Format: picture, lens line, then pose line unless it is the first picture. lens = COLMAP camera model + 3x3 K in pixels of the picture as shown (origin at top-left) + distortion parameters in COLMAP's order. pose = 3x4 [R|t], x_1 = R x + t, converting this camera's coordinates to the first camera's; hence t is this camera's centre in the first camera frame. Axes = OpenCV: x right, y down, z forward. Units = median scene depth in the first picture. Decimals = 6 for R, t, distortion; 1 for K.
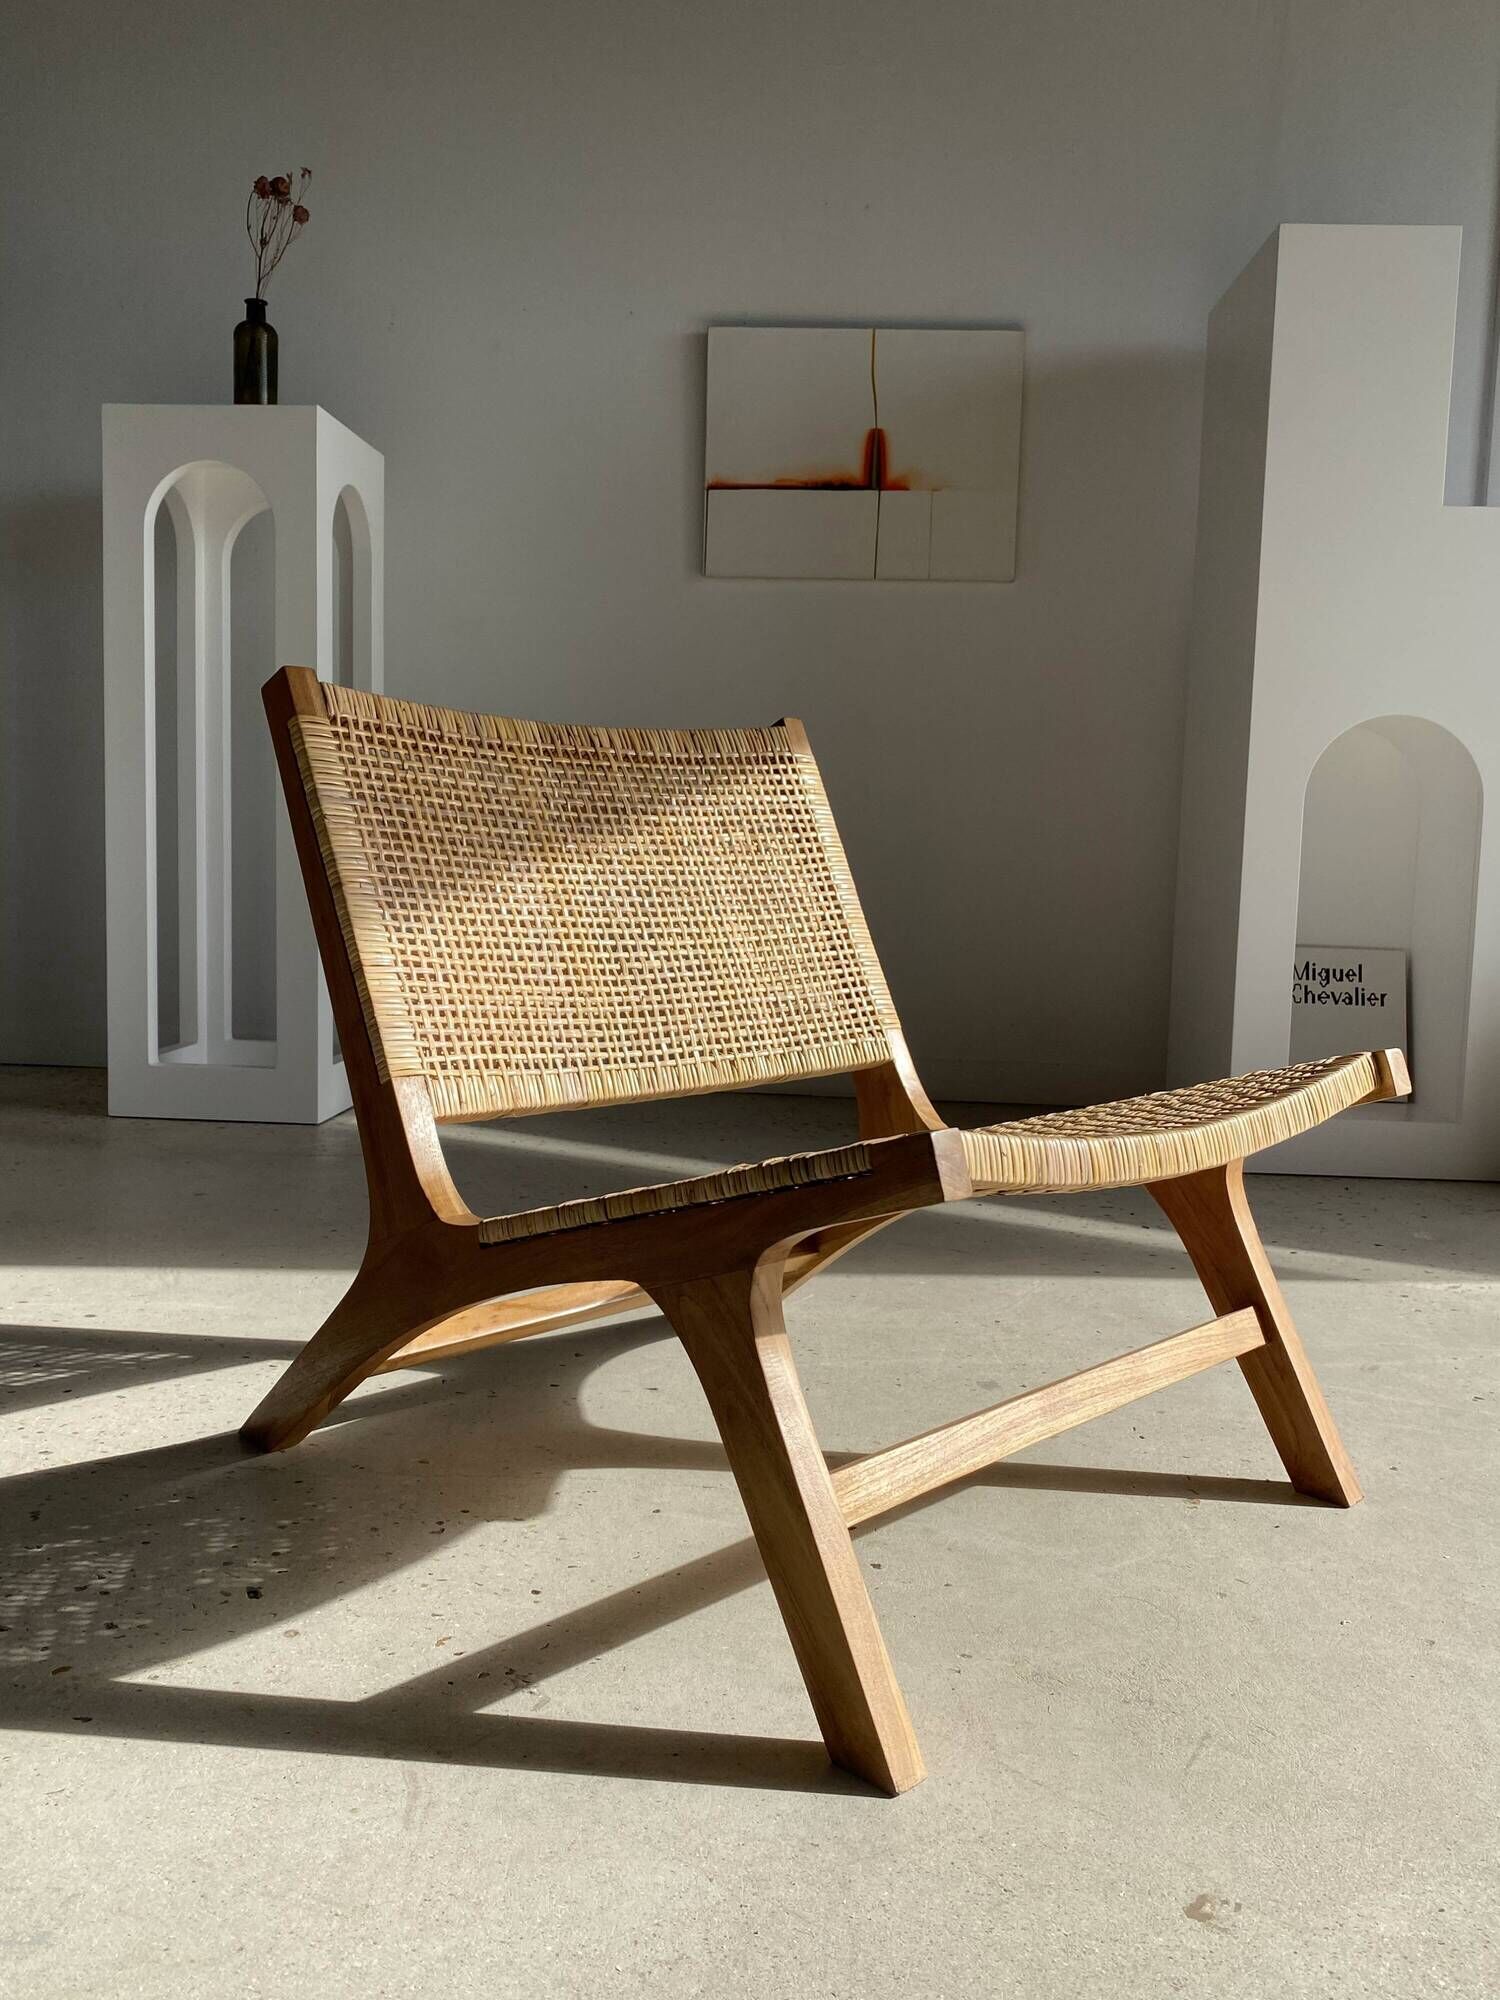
lens RADIAL K [[1511.9, 0, 750.0], [0, 1511.9, 1000.0], [0, 0, 1]] dist [0.027839, -0.027678]
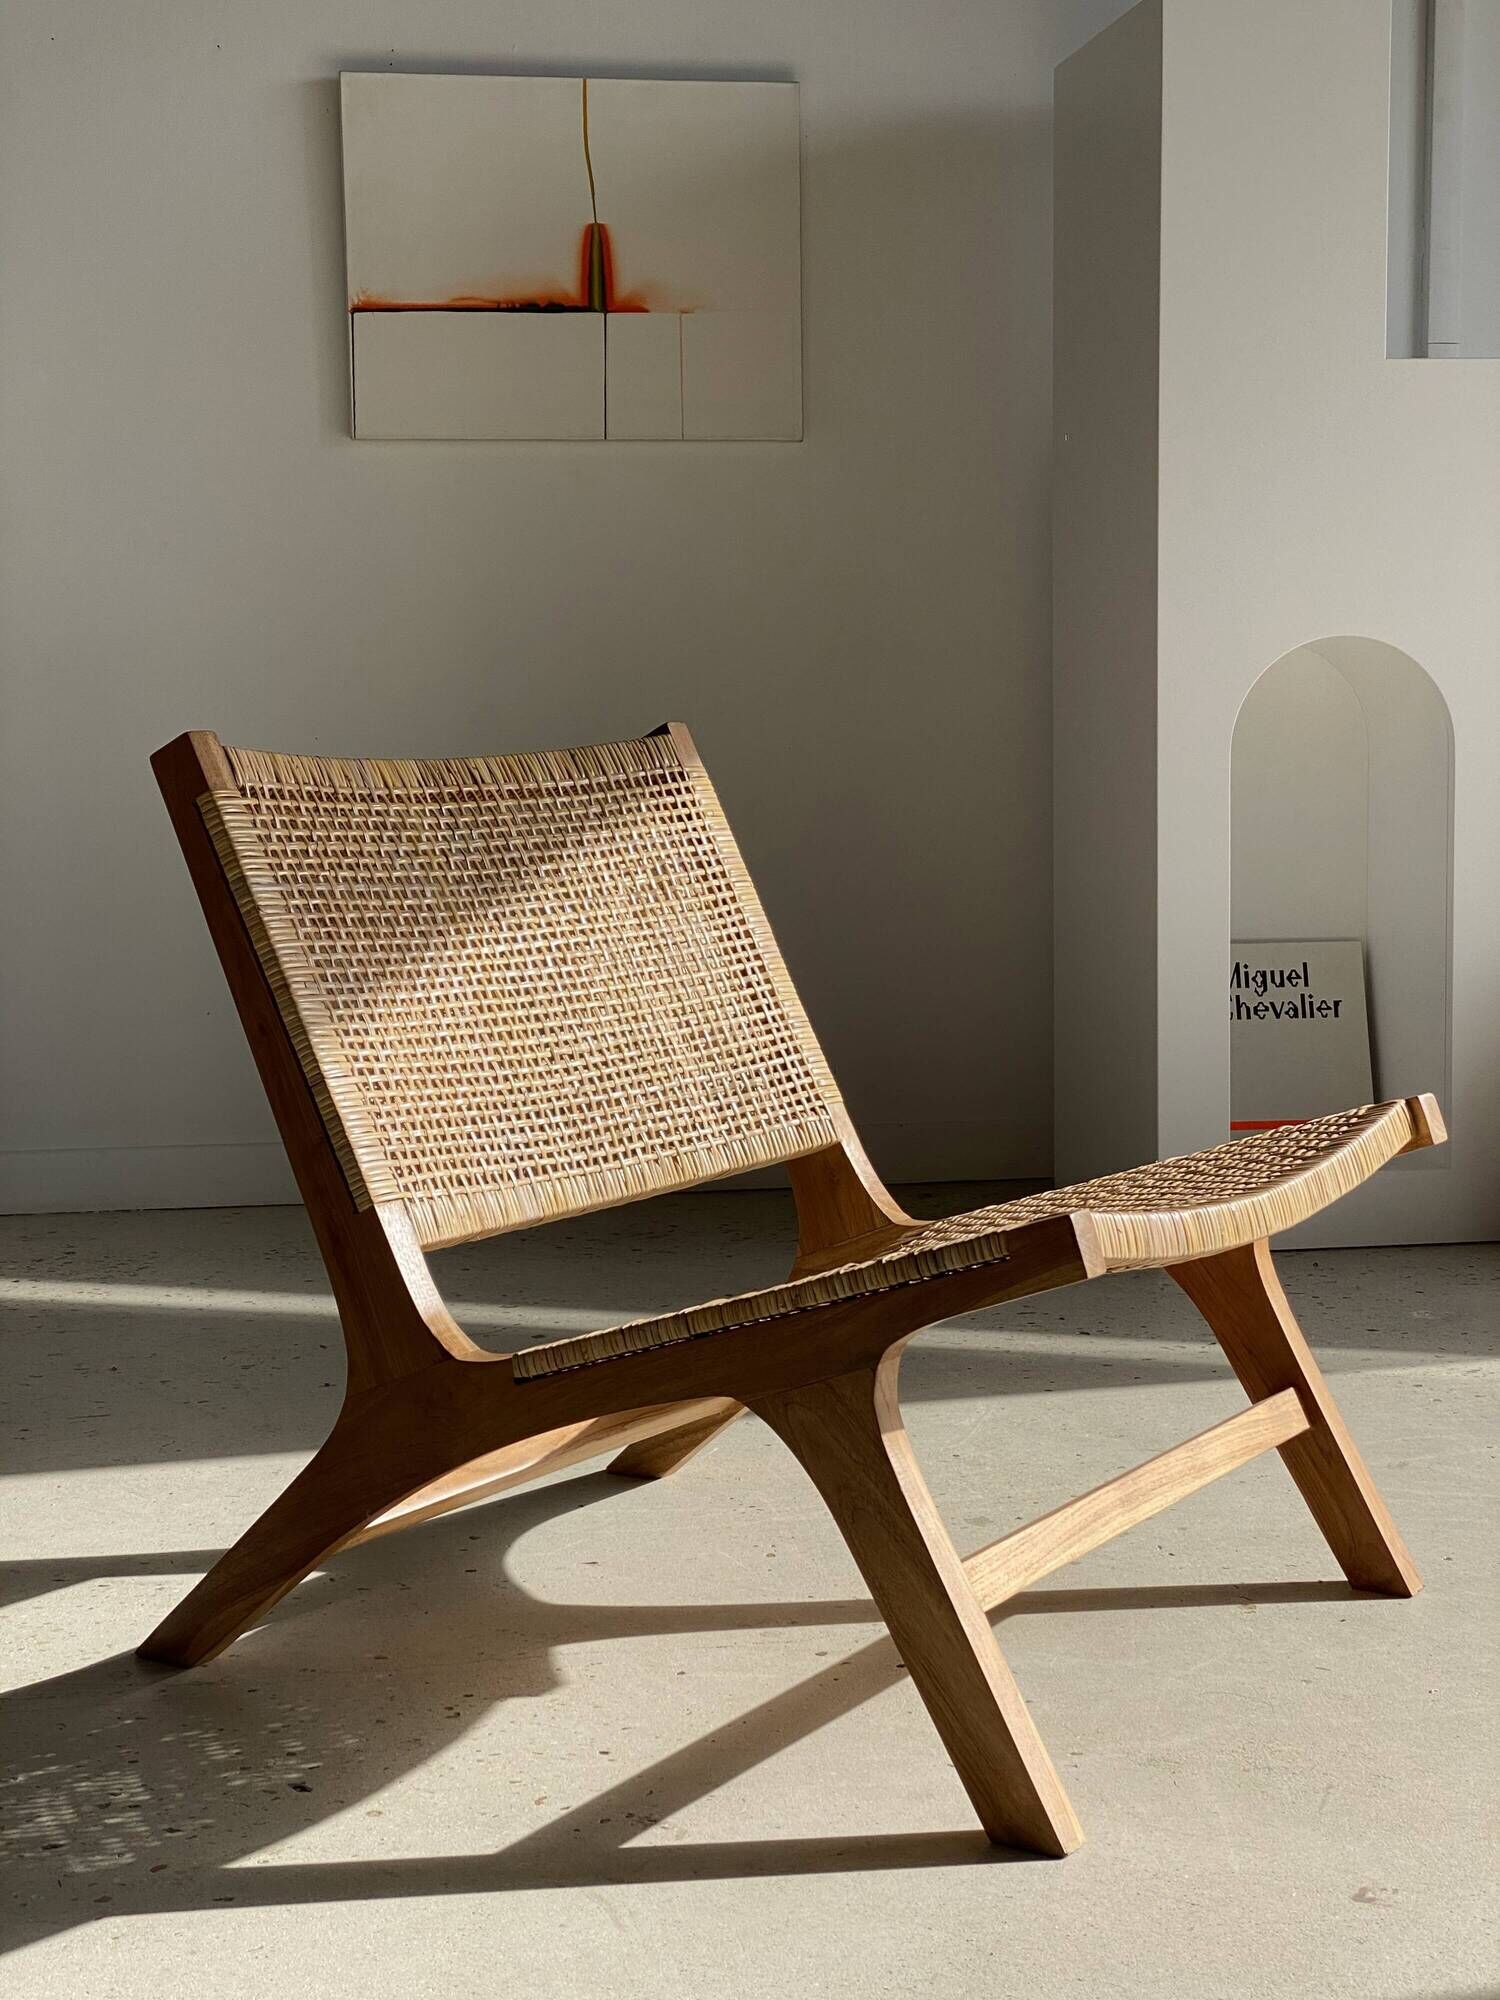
lens RADIAL K [[2629.9, 0, 706.3], [0, 2629.9, 1008.3], [0, 0, 1]] dist [-0.019985, 0.490064]
pose [[0.980819, -0.060474, 0.185304, -0.280705], [0.061498, 0.998107, 0.000224, -0.043976], [-0.184966, 0.011176, 0.982681, -0.464742]]
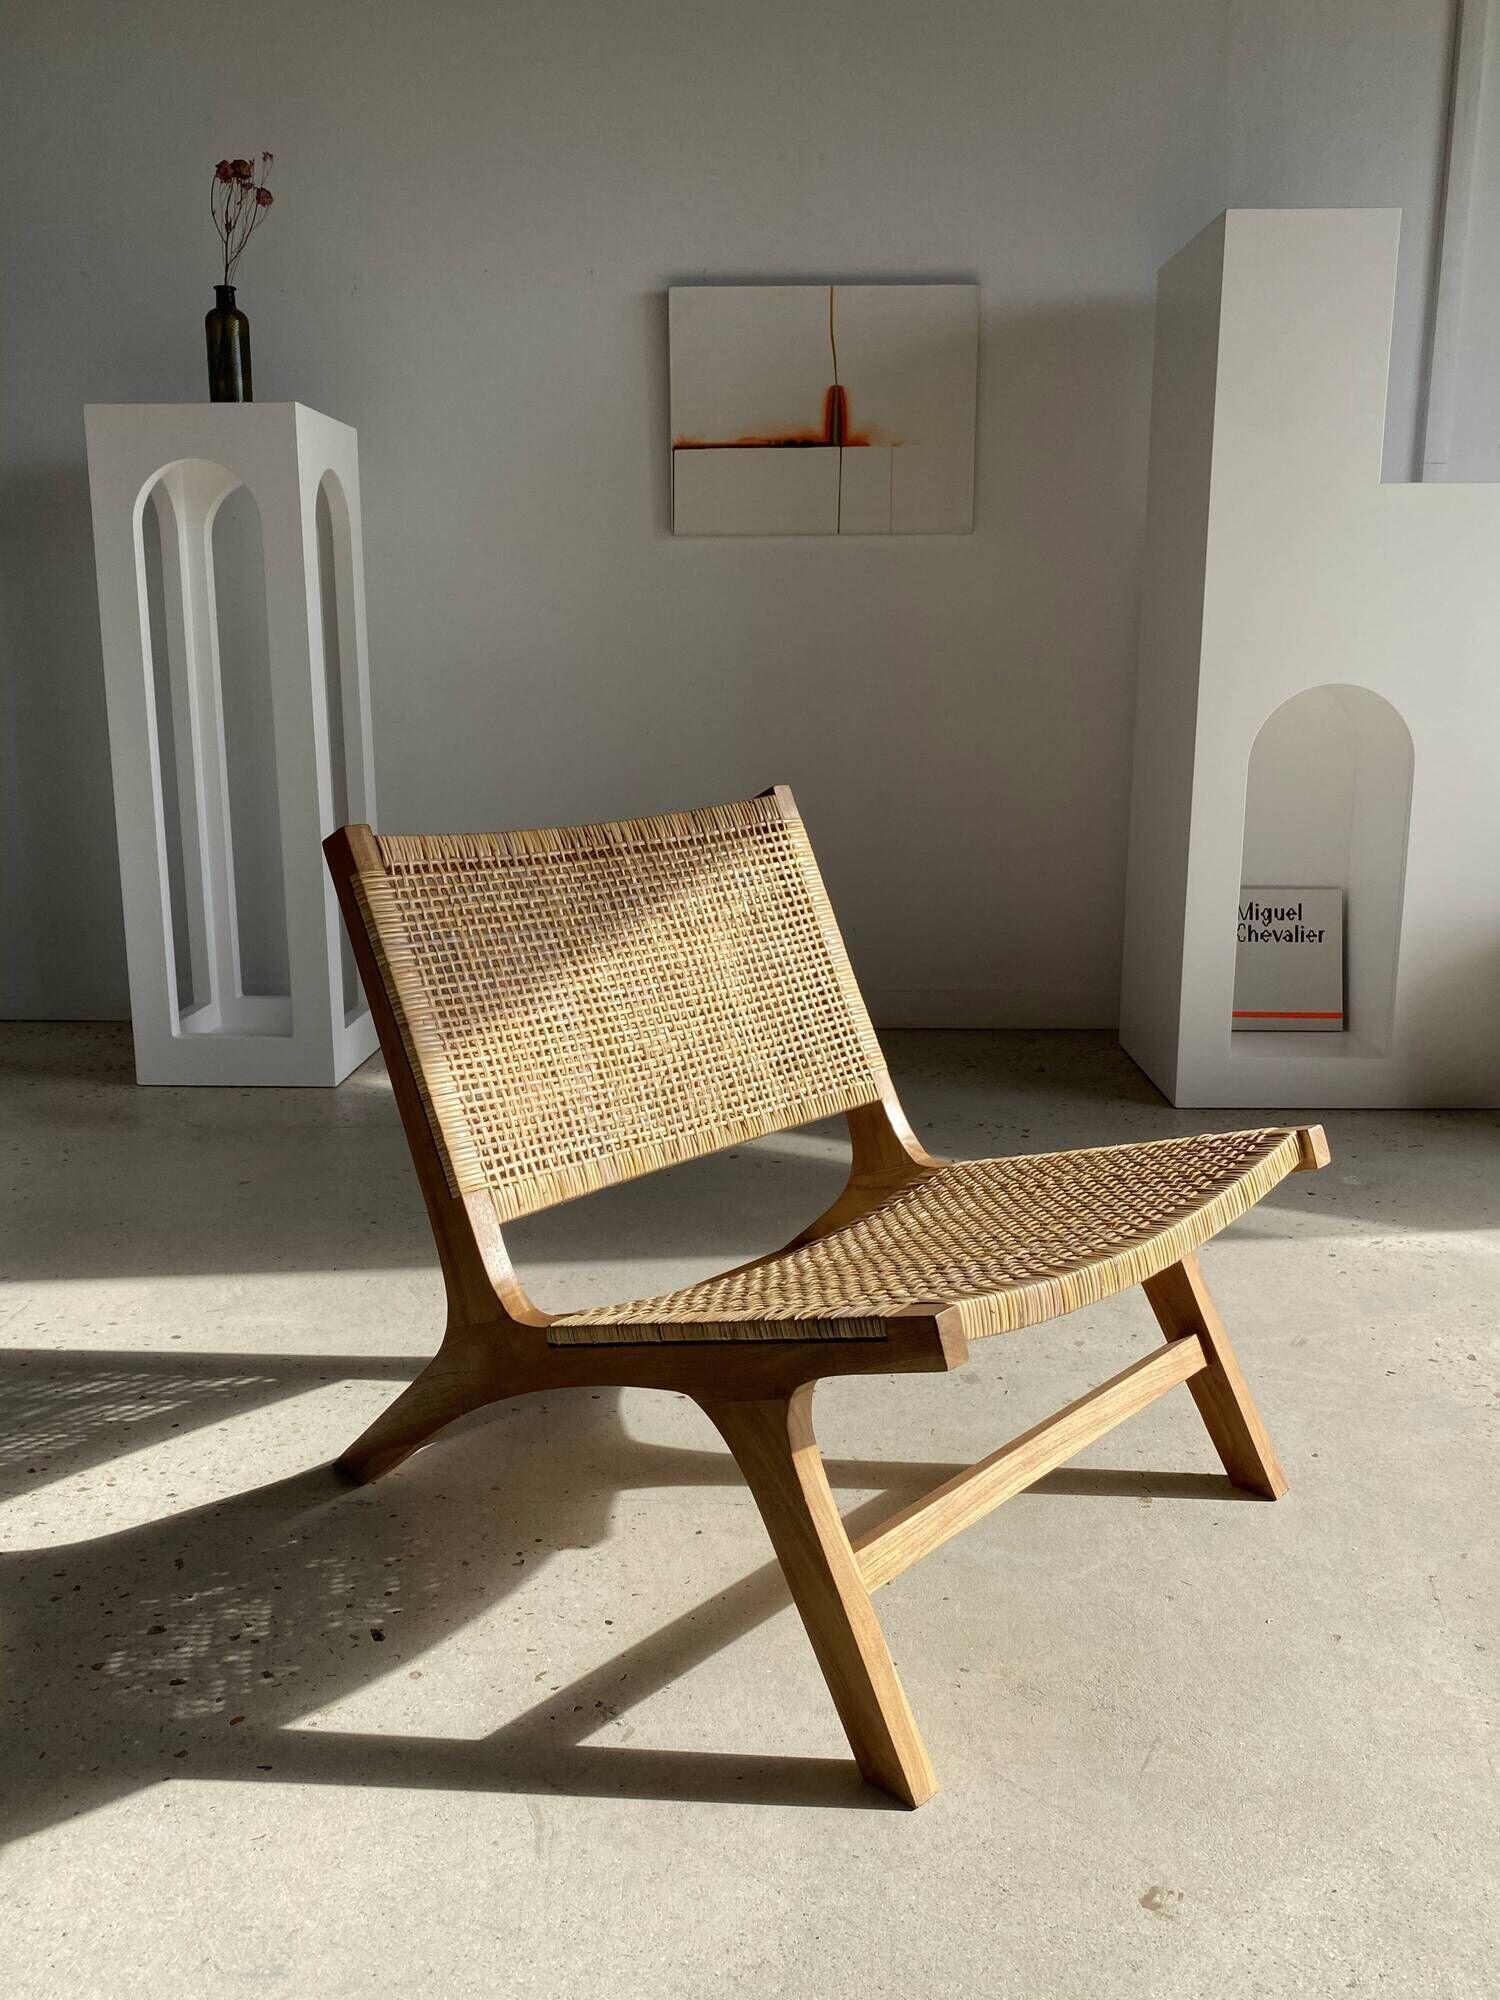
lens RADIAL K [[1489.5, 0, 741.3], [0, 1489.5, 994.6], [0, 0, 1]] dist [0.038281, -0.040420]
pose [[0.999287, -0.033262, 0.017889, -0.032052], [0.031252, 0.994206, 0.102850, -0.185500], [-0.021206, -0.102218, 0.994536, -0.116445]]
